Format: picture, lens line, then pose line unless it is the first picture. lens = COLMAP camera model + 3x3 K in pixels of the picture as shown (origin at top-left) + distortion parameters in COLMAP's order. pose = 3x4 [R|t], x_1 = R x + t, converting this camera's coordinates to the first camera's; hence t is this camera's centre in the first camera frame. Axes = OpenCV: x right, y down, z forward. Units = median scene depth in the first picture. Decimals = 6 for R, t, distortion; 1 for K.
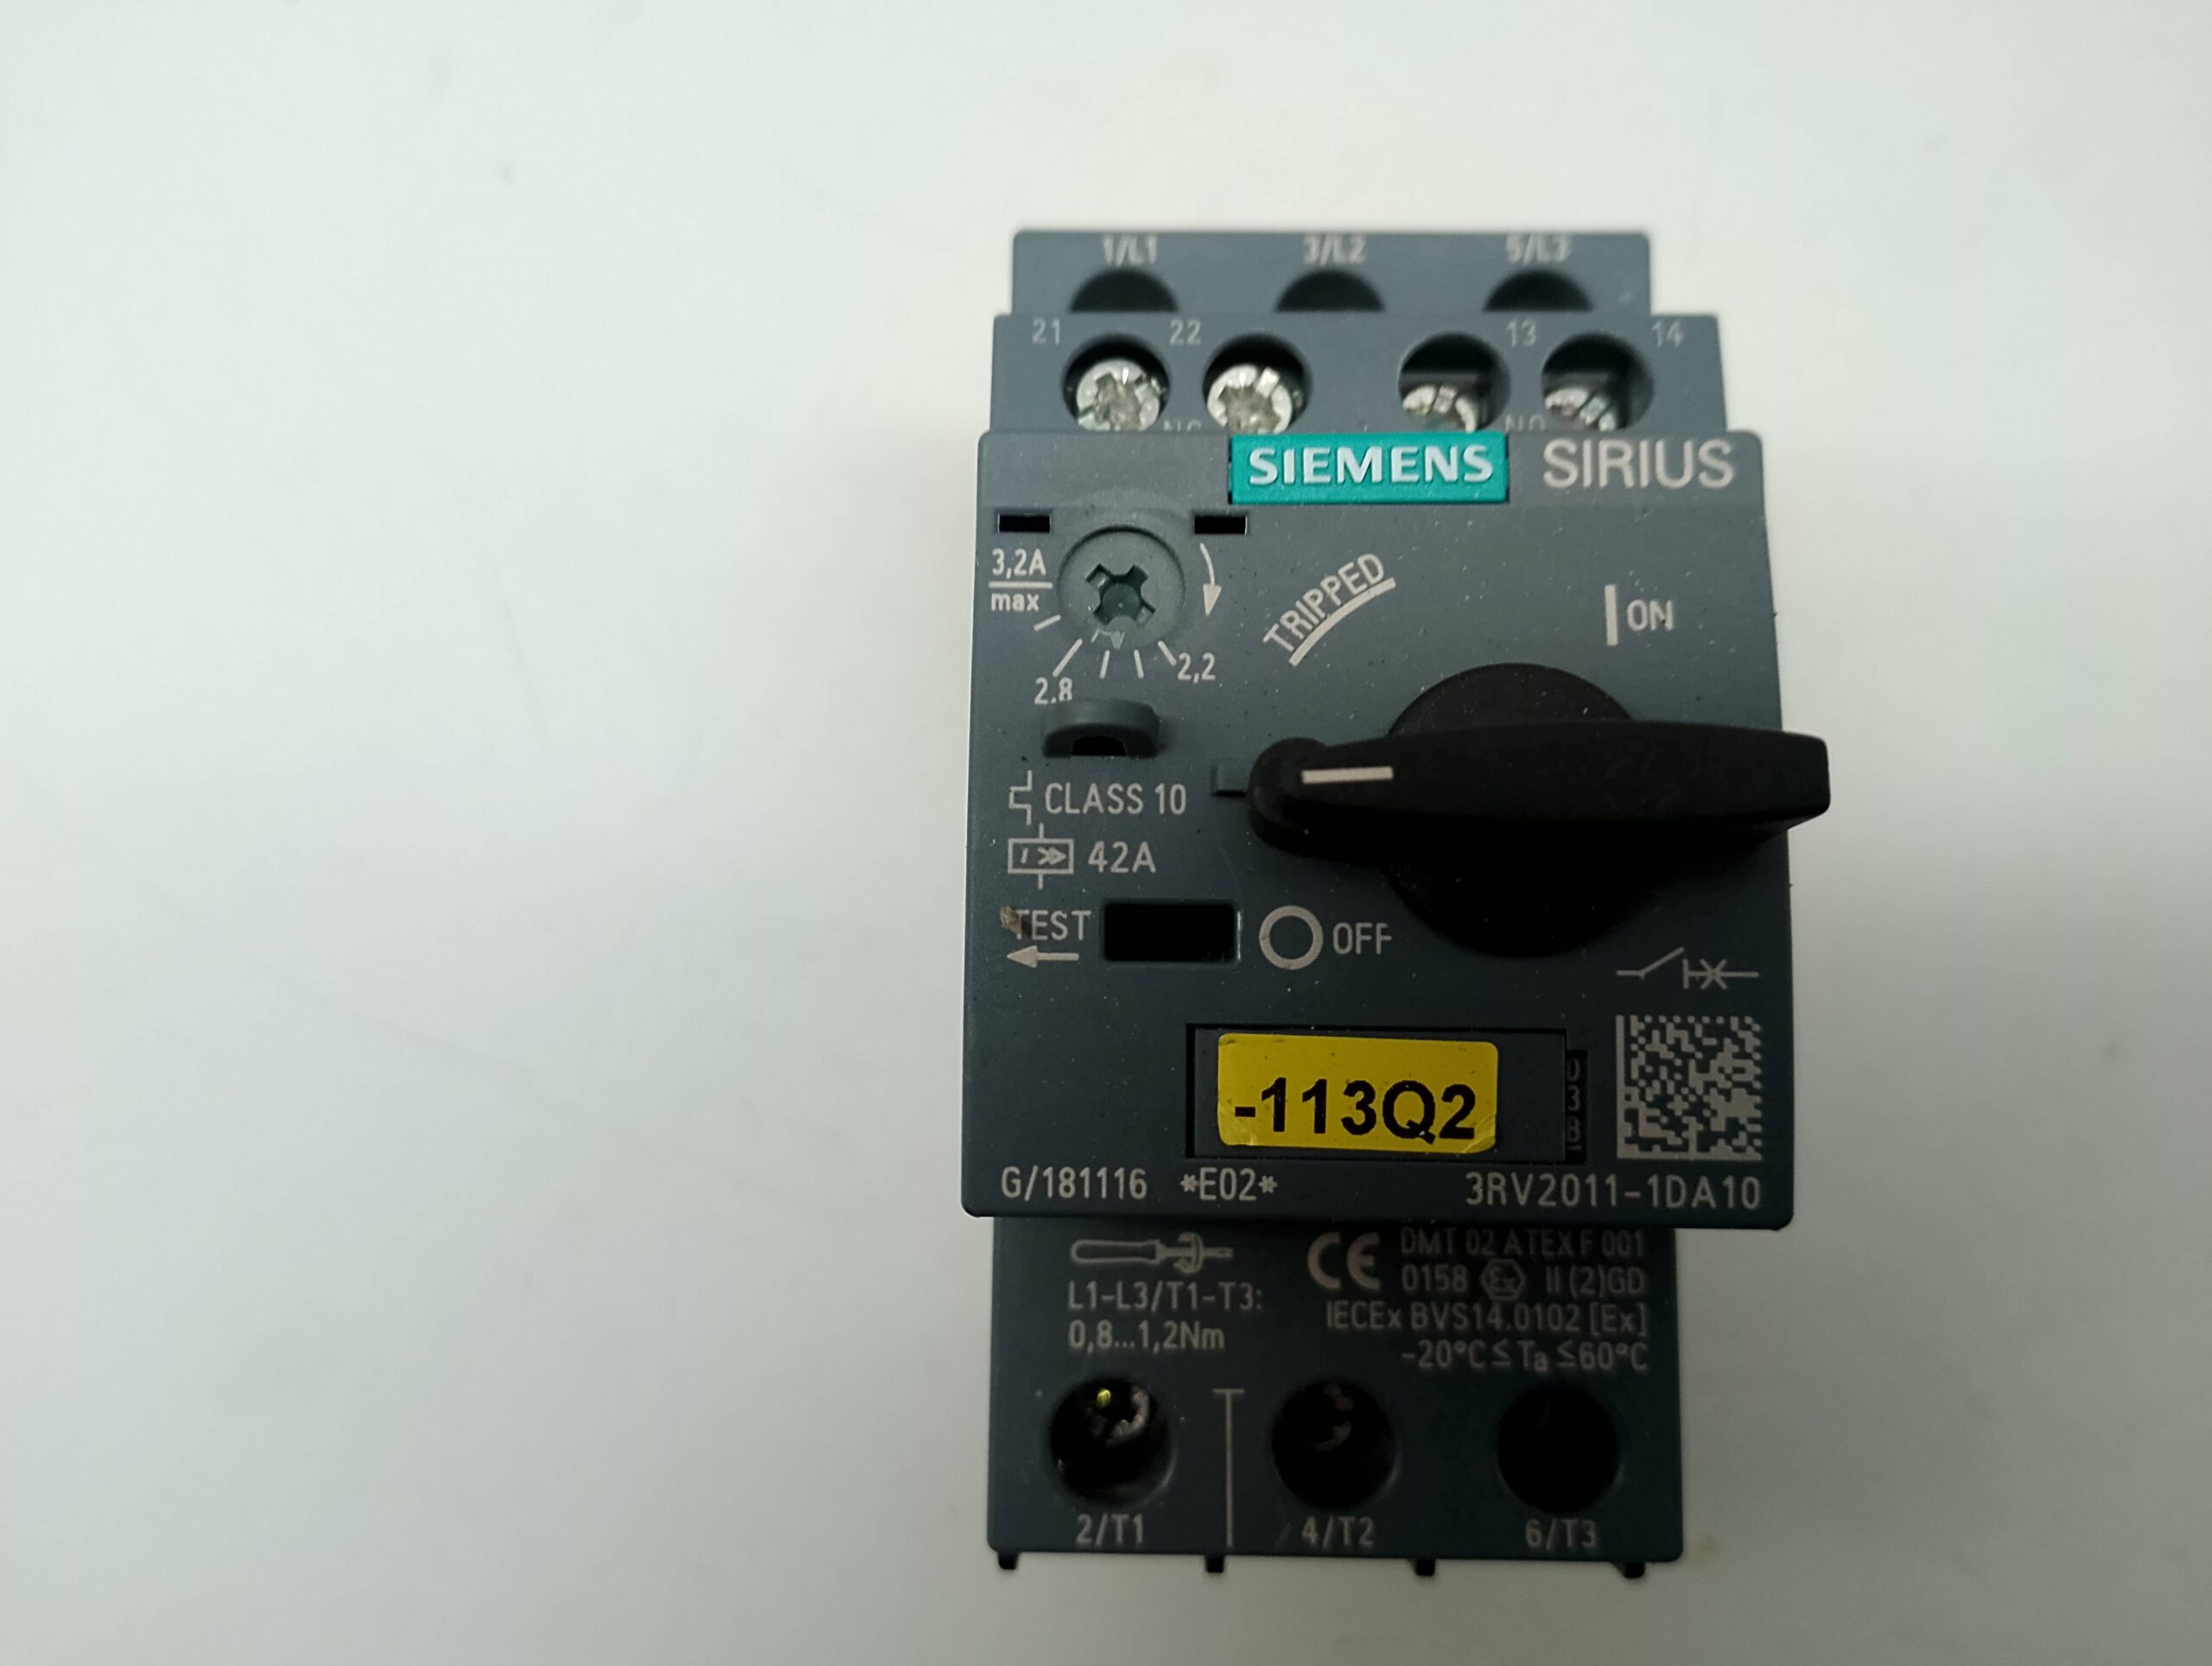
lens RADIAL K [[2019.6, 0, 1106.0], [0, 2019.6, 833.0], [0, 0, 1]] dist [0.192461, -0.559227]
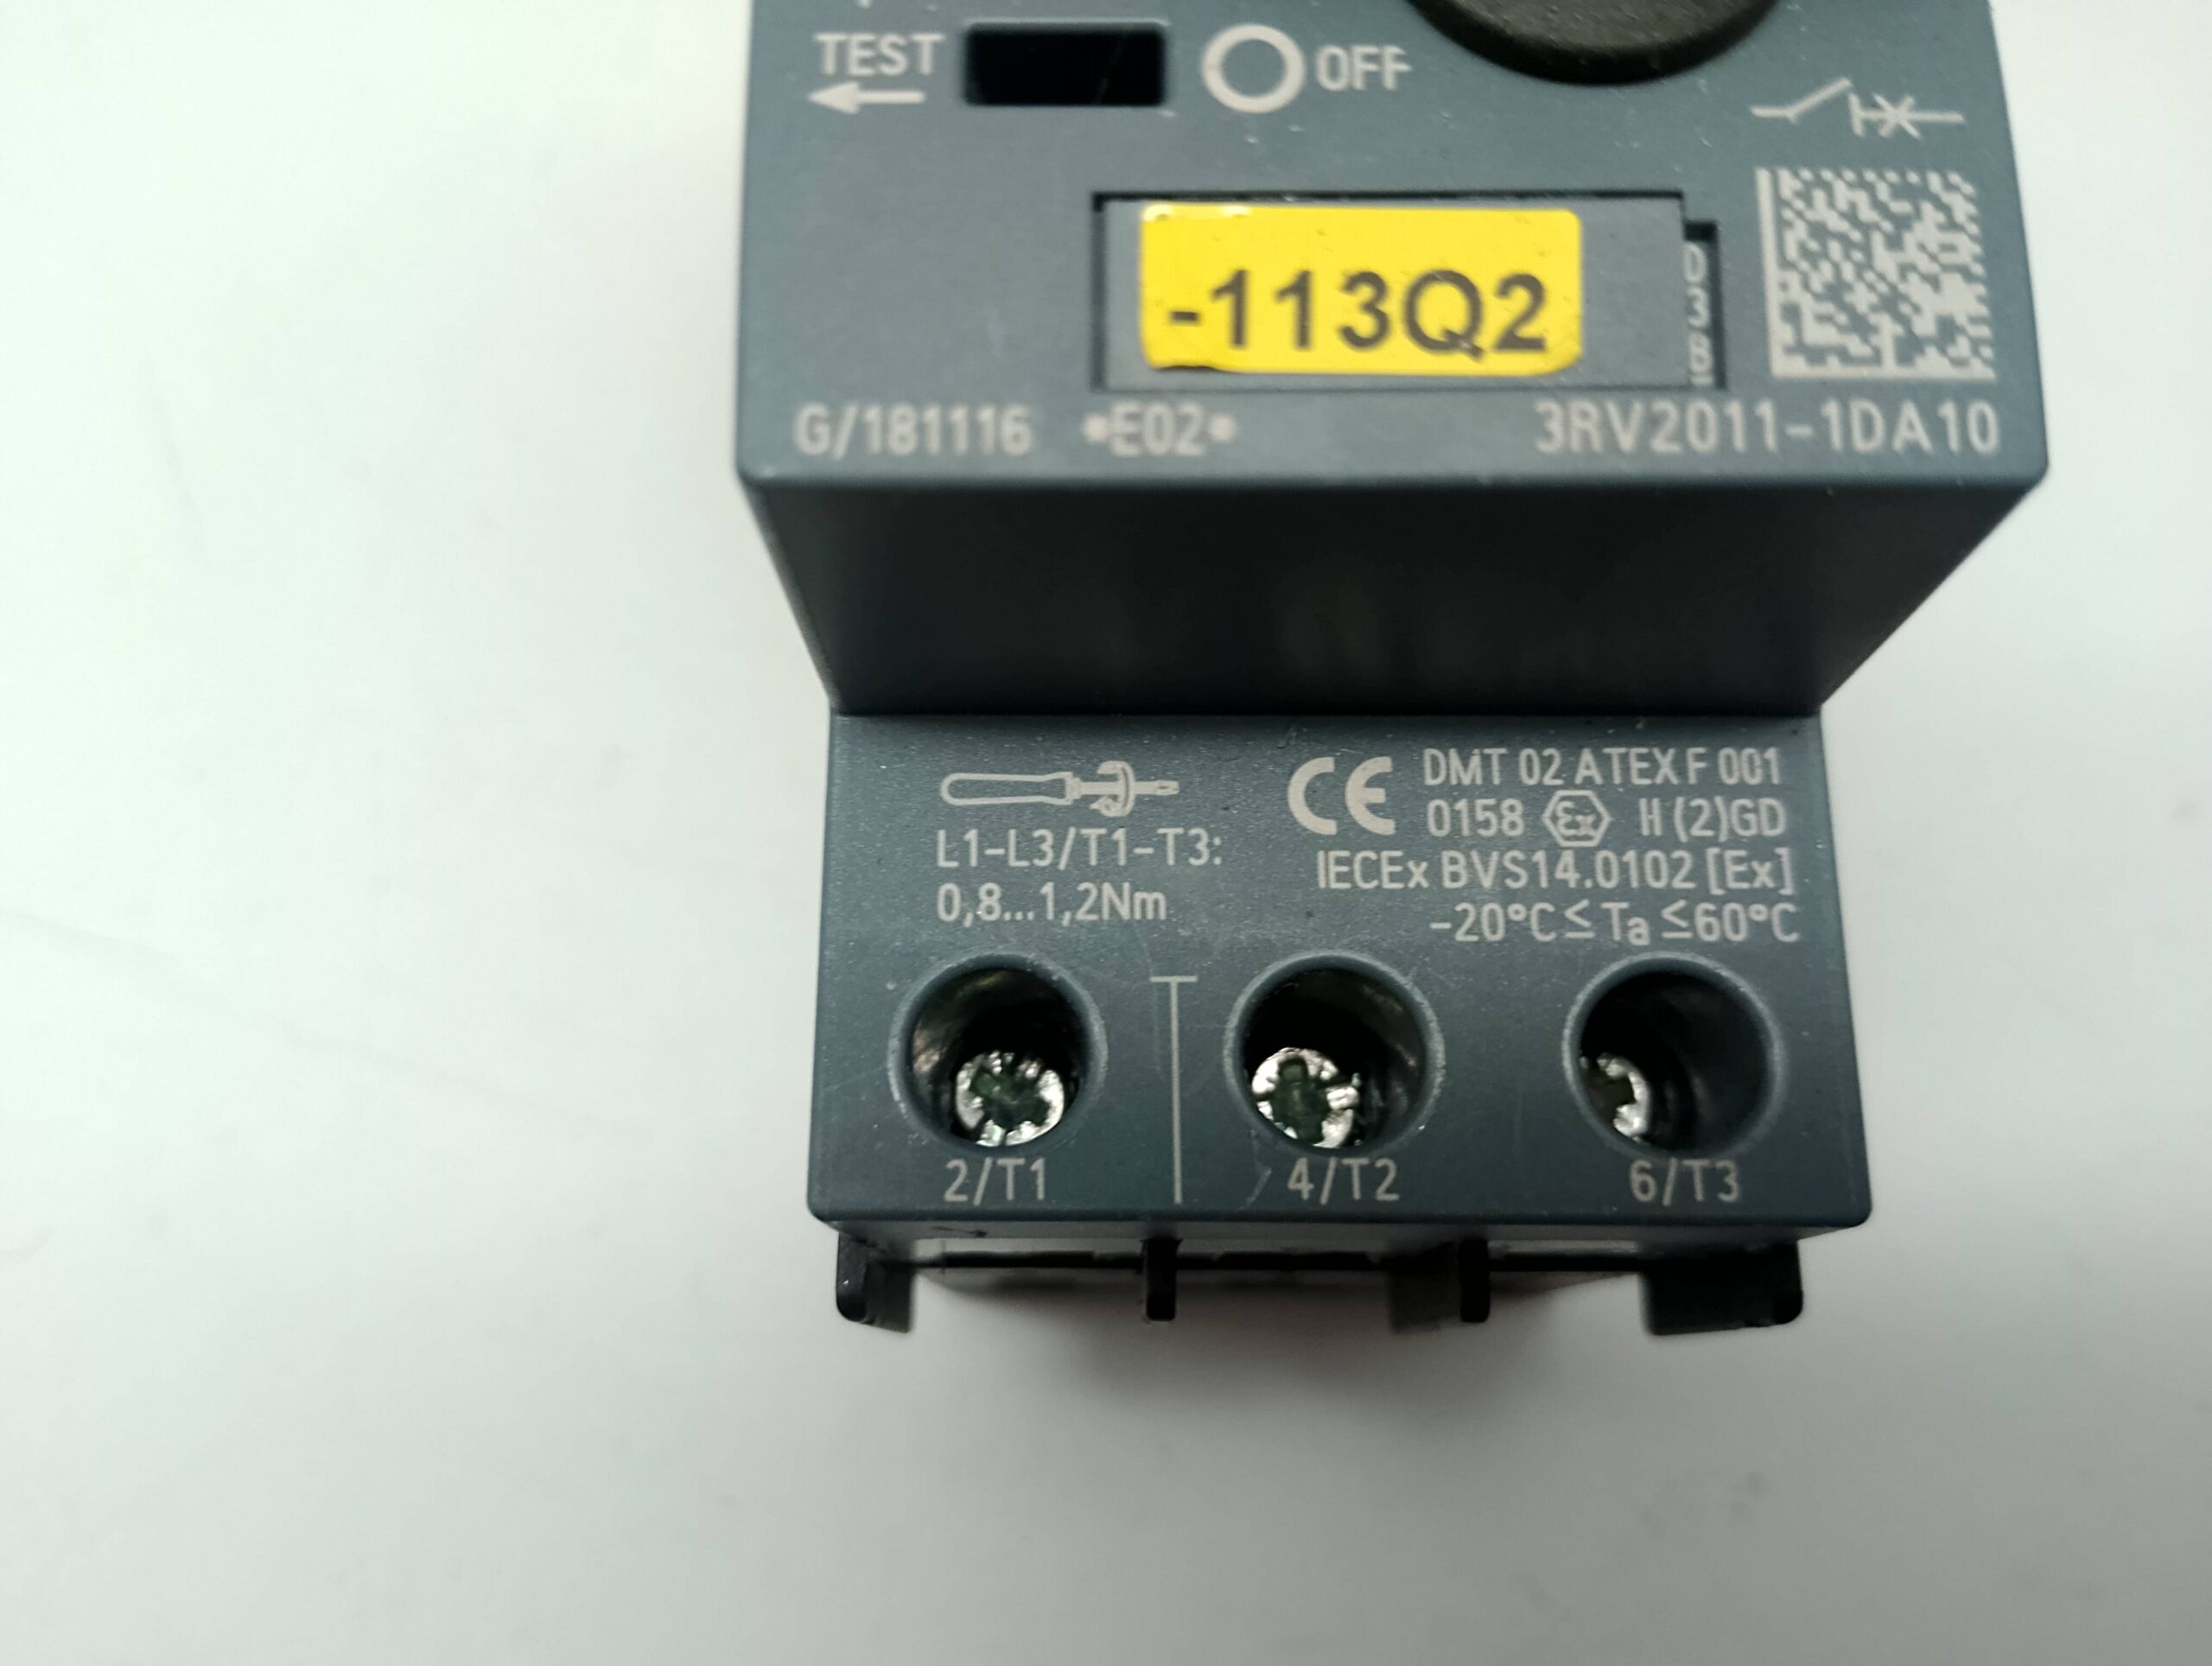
lens RADIAL K [[2019.6, 0, 1106.0], [0, 2019.6, 833.0], [0, 0, 1]] dist [0.192461, -0.559227]
pose [[0.999874, -0.006209, 0.014630, 0.033430], [0.008677, 0.984496, -0.175193, 0.404752], [-0.013315, 0.175297, 0.984425, 0.399864]]
